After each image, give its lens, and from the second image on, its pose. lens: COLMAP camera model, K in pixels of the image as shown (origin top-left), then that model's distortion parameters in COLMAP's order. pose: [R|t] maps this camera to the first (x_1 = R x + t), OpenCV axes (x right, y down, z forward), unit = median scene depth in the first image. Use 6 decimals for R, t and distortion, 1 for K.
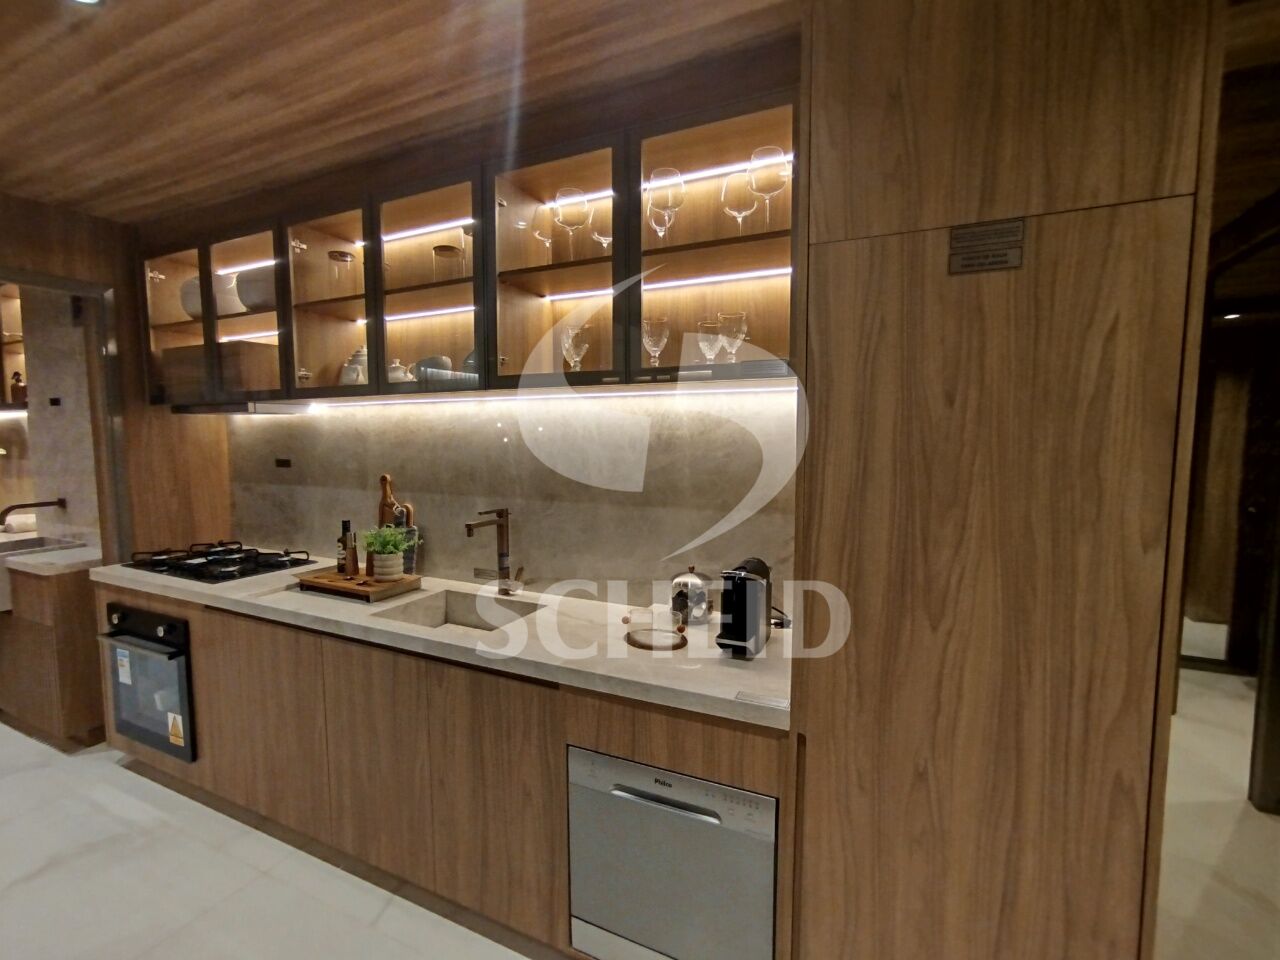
lens RADIAL K [[579.3, 0, 642.1], [0, 579.3, 479.9], [0, 0, 1]] dist [-0.038884, 0.023868]
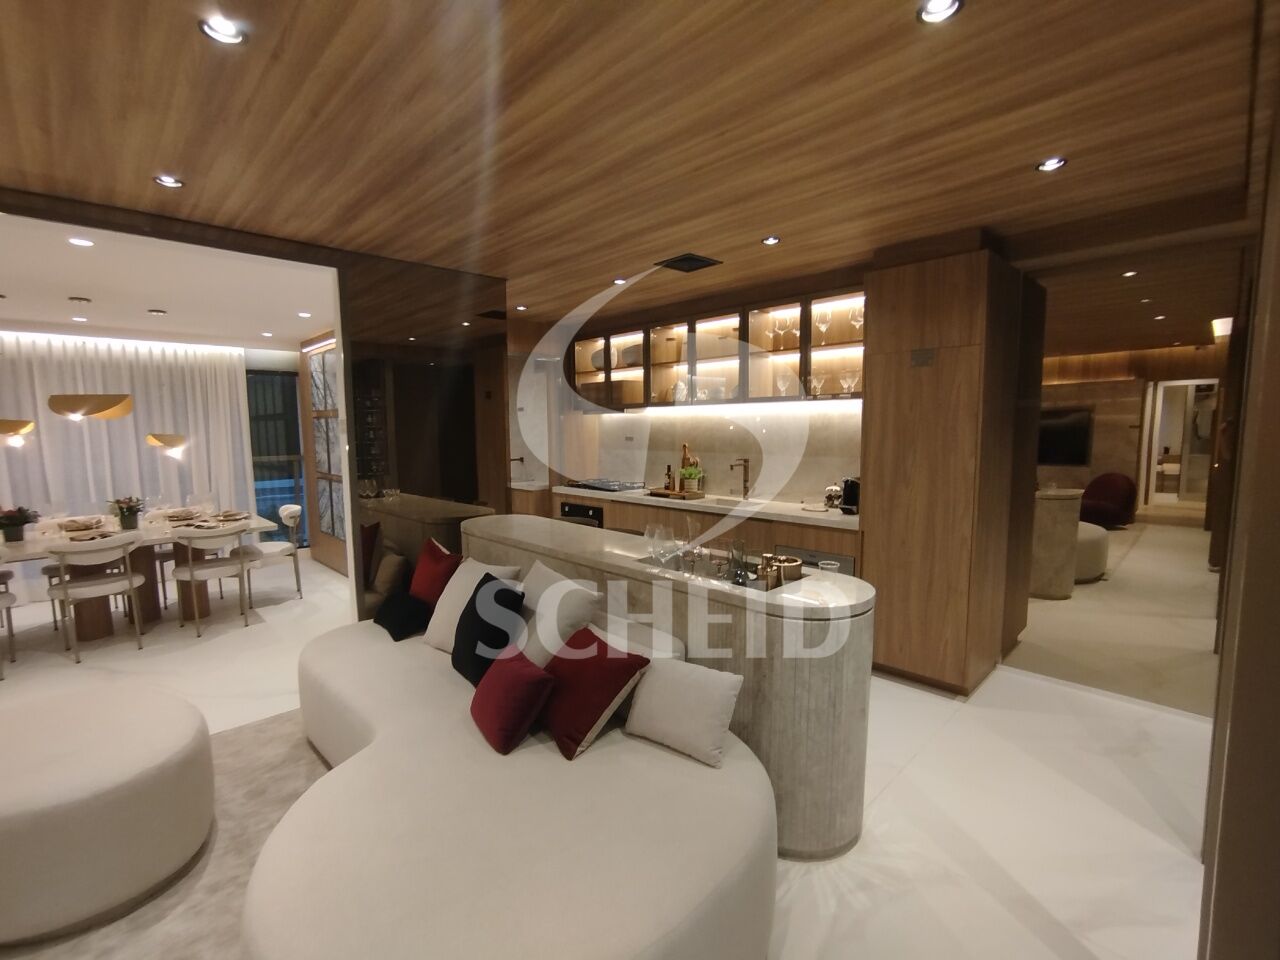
lens RADIAL K [[583.3, 0, 640.2], [0, 583.3, 483.3], [0, 0, 1]] dist [-0.038124, 0.025484]
pose [[0.936085, 0.024522, -0.350918, 0.135989], [-0.016034, 0.999505, 0.027075, 0.085542], [0.351409, -0.019718, 0.936015, -1.068715]]
